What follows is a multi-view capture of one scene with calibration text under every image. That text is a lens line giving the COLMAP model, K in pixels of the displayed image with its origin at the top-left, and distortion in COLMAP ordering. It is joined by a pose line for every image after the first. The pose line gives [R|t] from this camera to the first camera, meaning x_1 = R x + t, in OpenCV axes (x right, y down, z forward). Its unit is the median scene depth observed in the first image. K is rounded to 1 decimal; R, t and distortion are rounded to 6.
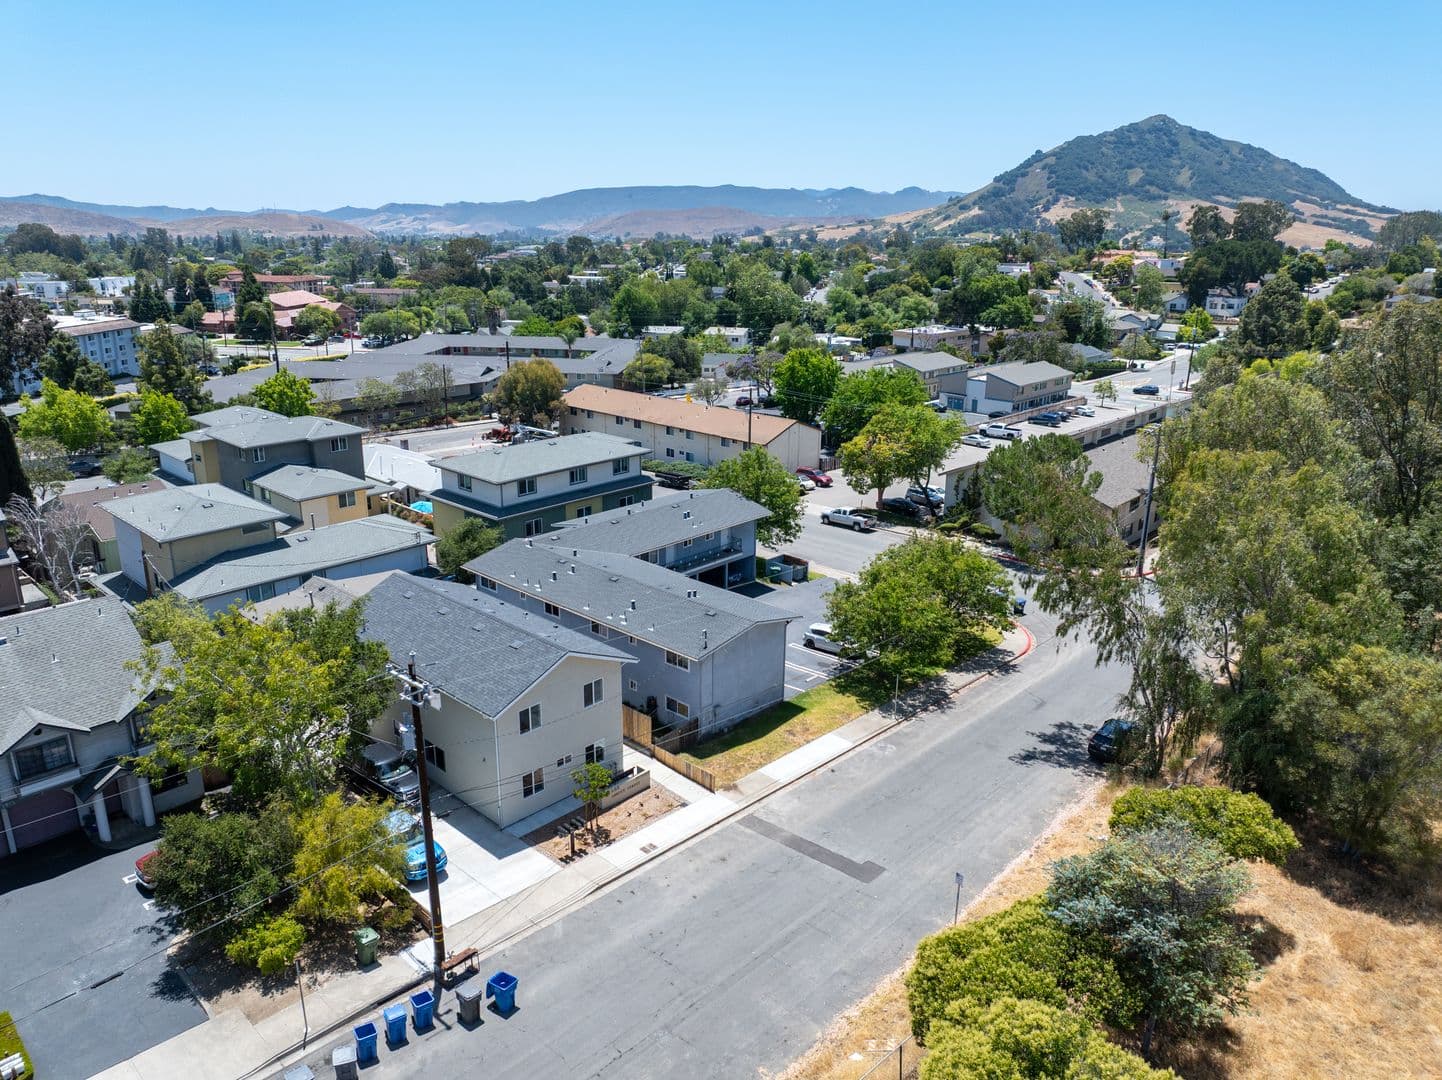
lens RADIAL K [[1013.6, 0, 725.7], [0, 1013.6, 532.3], [0, 0, 1]] dist [-0.032367, 0.000009]
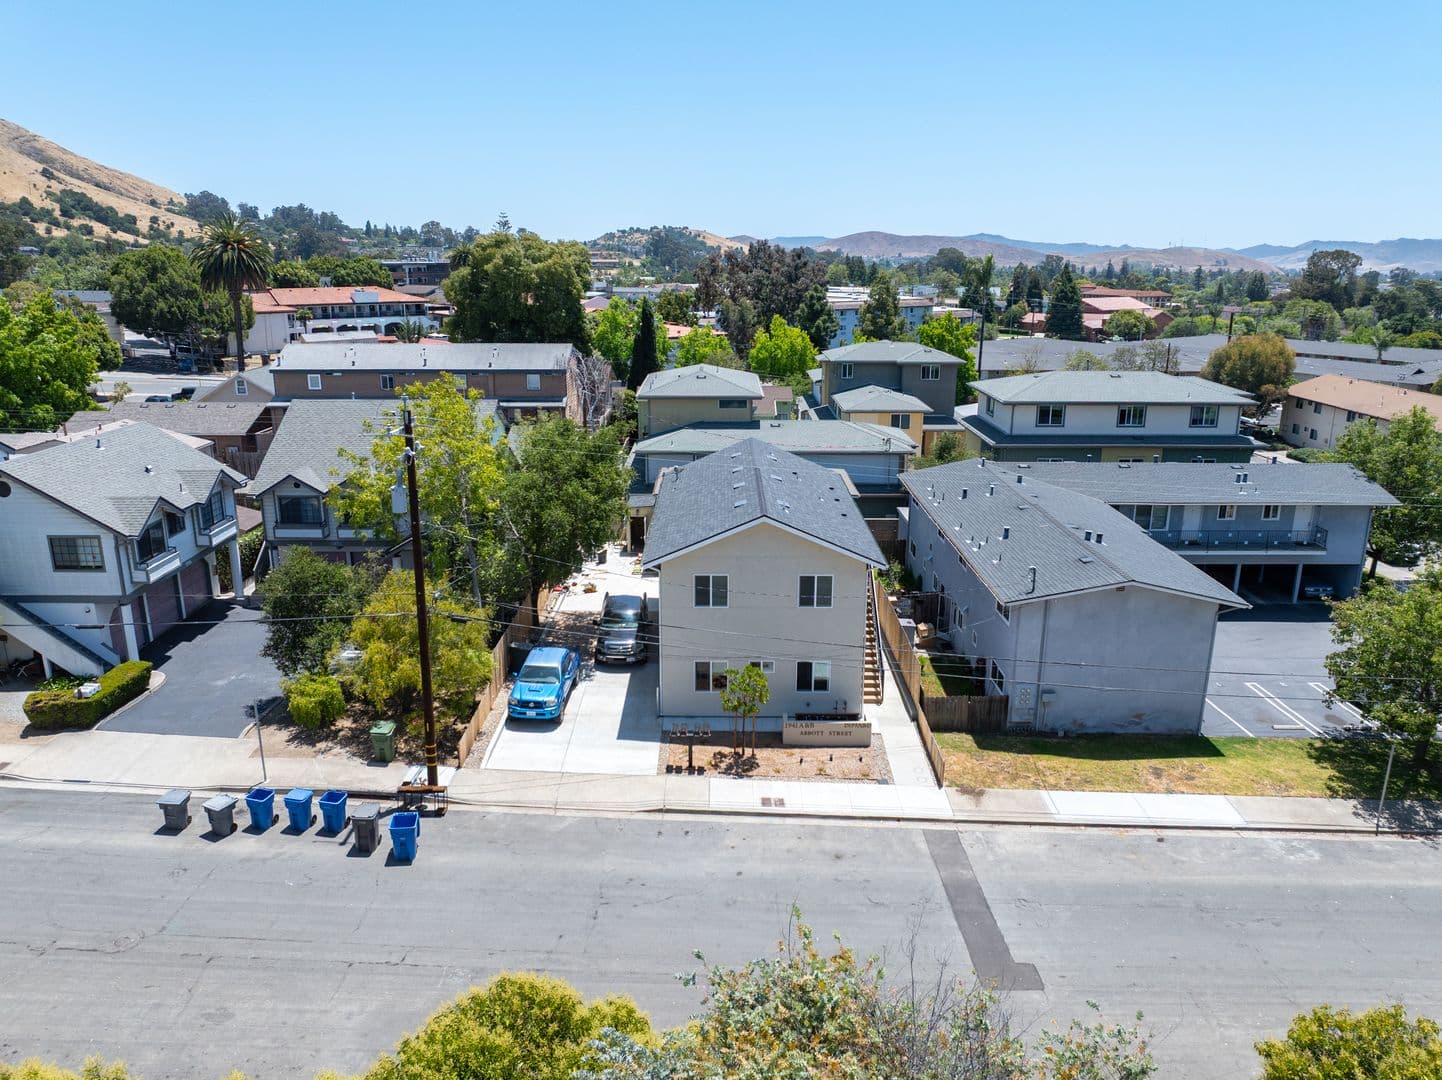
lens RADIAL K [[1013.6, 0, 724.6], [0, 1013.6, 533.7], [0, 0, 1]] dist [-0.032367, 0.000009]
pose [[0.679942, 0.186084, -0.709261, 0.165298], [-0.209945, 0.976174, 0.054845, 0.043555], [0.702568, 0.111614, 0.702809, 0.204935]]
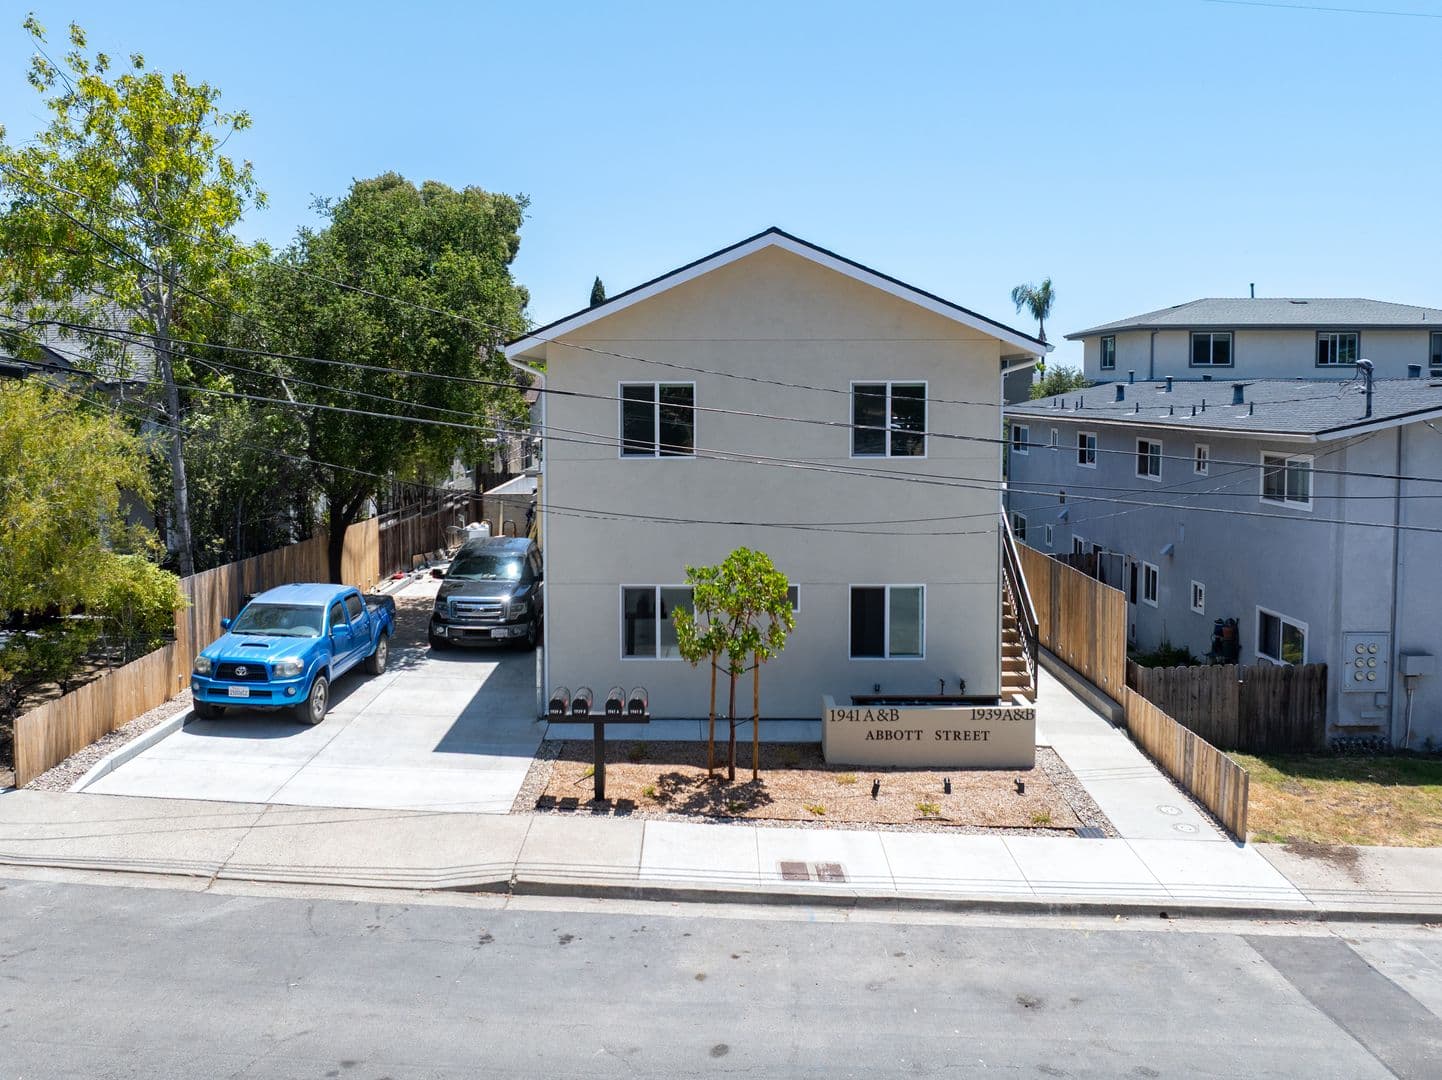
lens RADIAL K [[1193.0, 0, 689.7], [0, 1193.0, 465.7], [0, 0, 1]] dist [-0.037286, -0.009351]
pose [[0.667963, 0.030449, -0.743571, 0.057274], [-0.206235, 0.967603, -0.145642, 0.117691], [0.715047, 0.250634, 0.652603, 0.336637]]
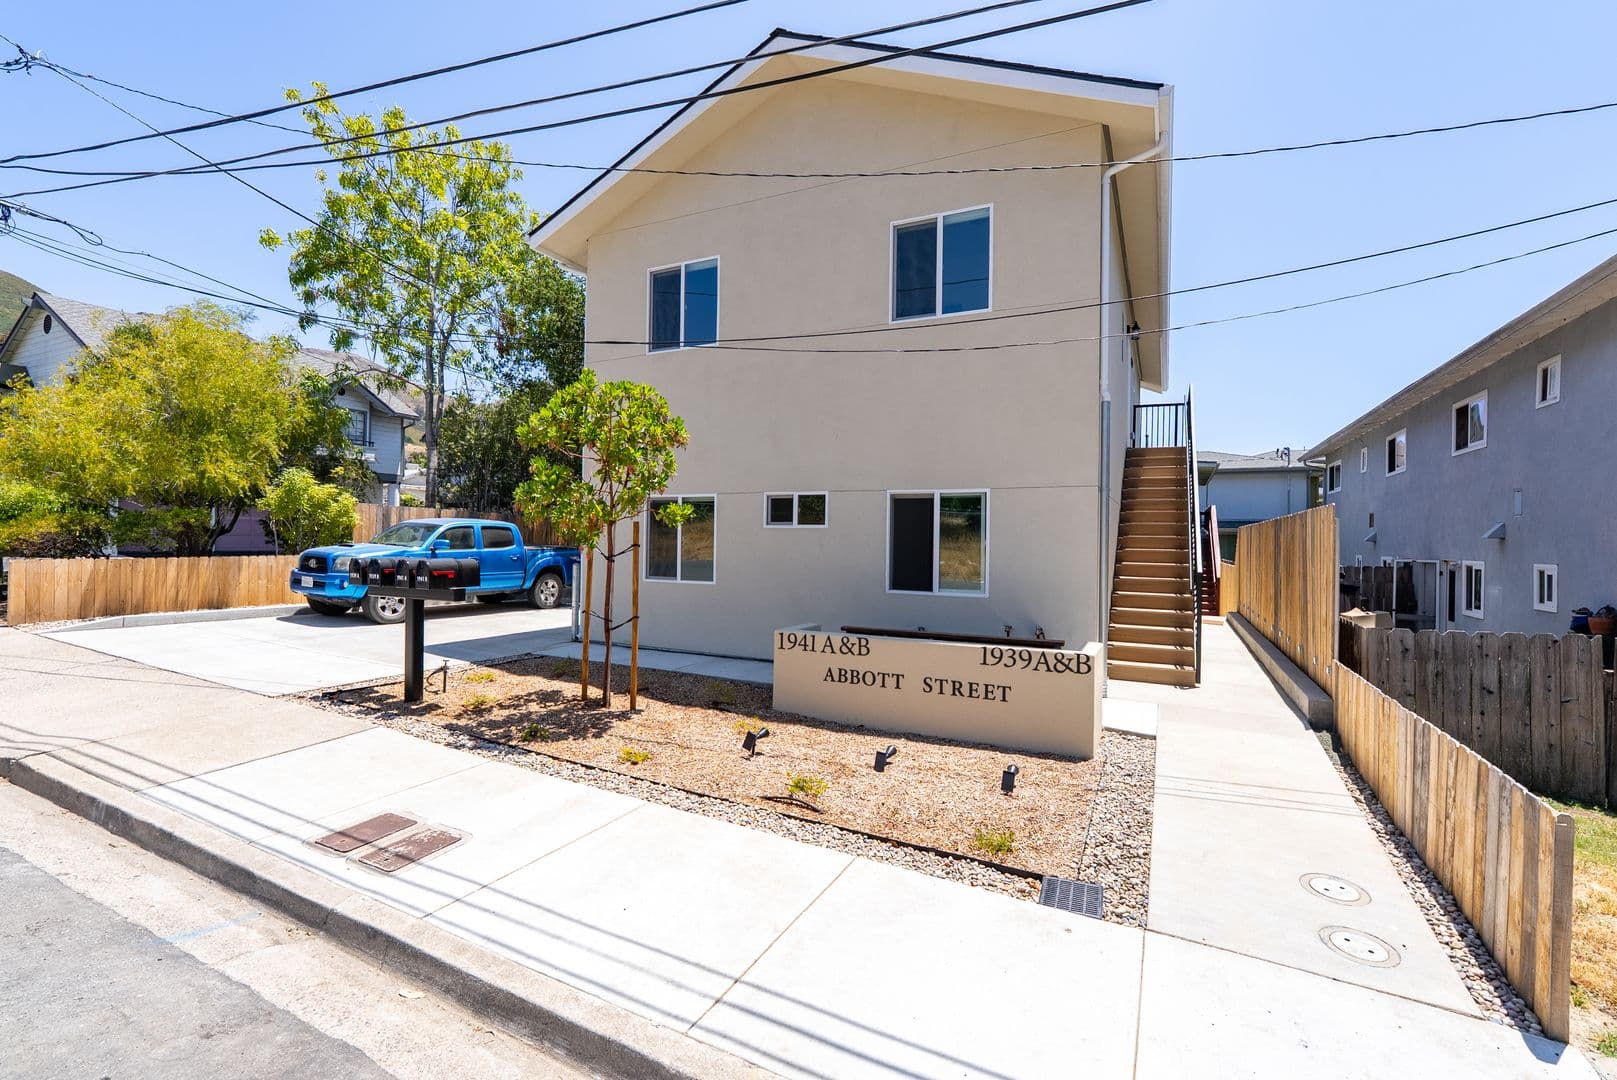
lens RADIAL K [[722.7, 0, 806.5], [0, 722.7, 542.5], [0, 0, 1]] dist [-0.005829, 0.001840]
pose [[0.278841, -0.008521, -0.960299, 0.014301], [-0.291993, 0.951866, -0.093232, 0.119997], [0.914870, 0.306398, 0.262932, 0.454550]]
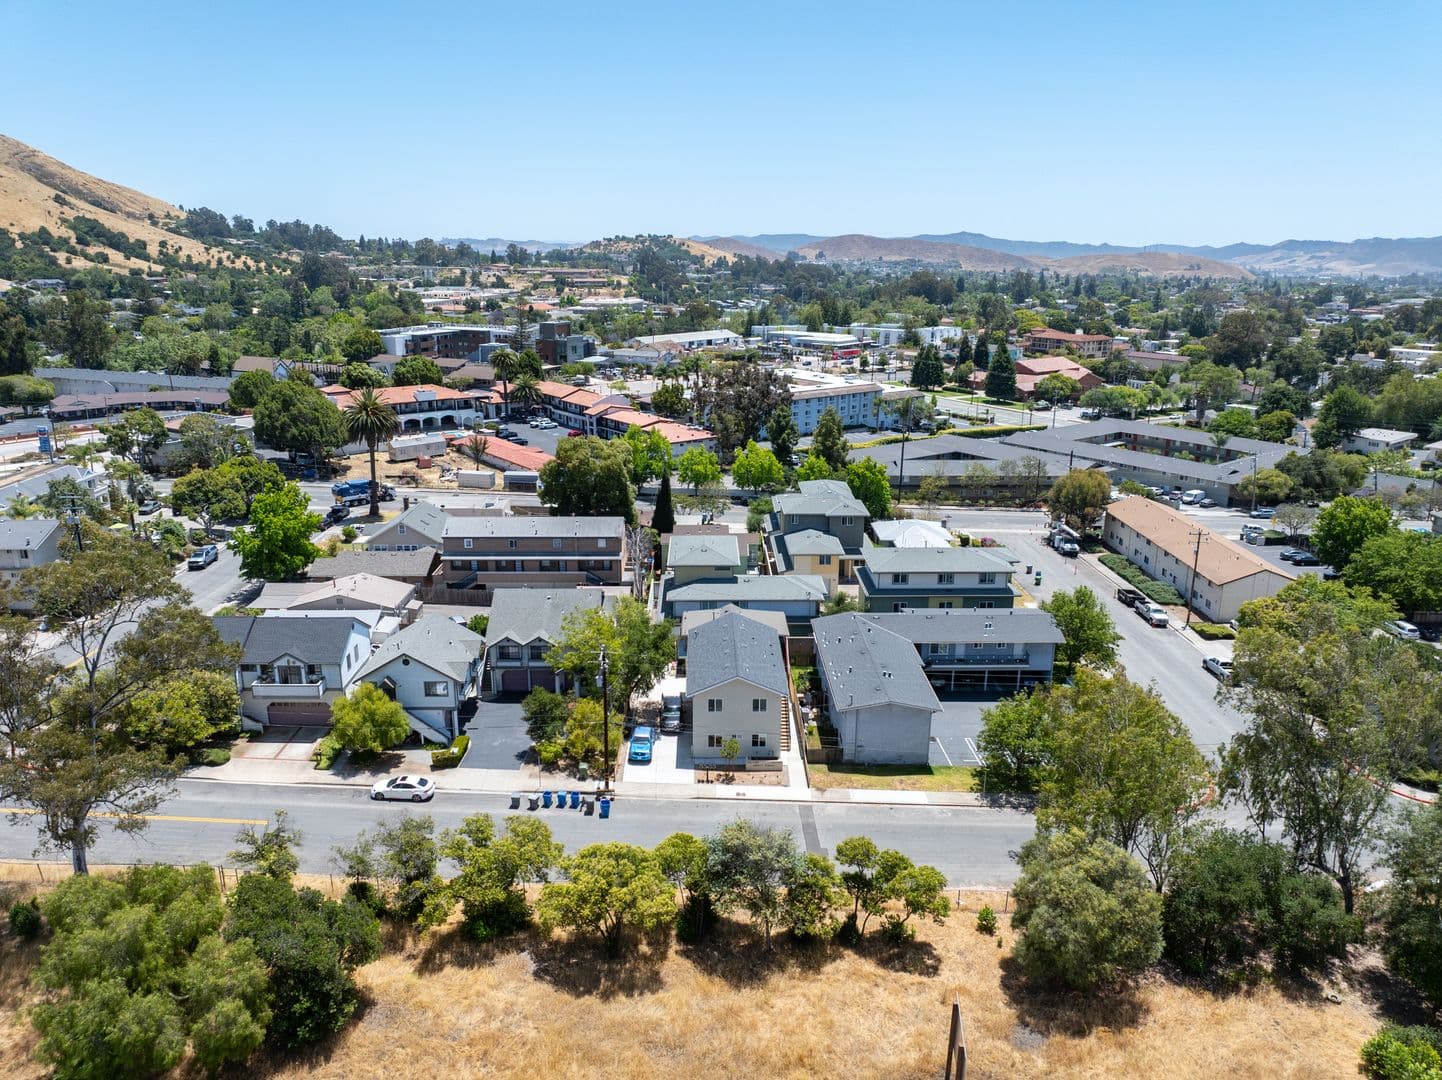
lens RADIAL K [[1013.6, 0, 724.6], [0, 1013.6, 531.5], [0, 0, 1]] dist [-0.032367, 0.000009]
pose [[0.691553, 0.185734, -0.698038, 0.479405], [-0.208437, 0.976580, 0.053347, -0.104189], [0.691599, 0.108604, 0.714070, -0.157356]]
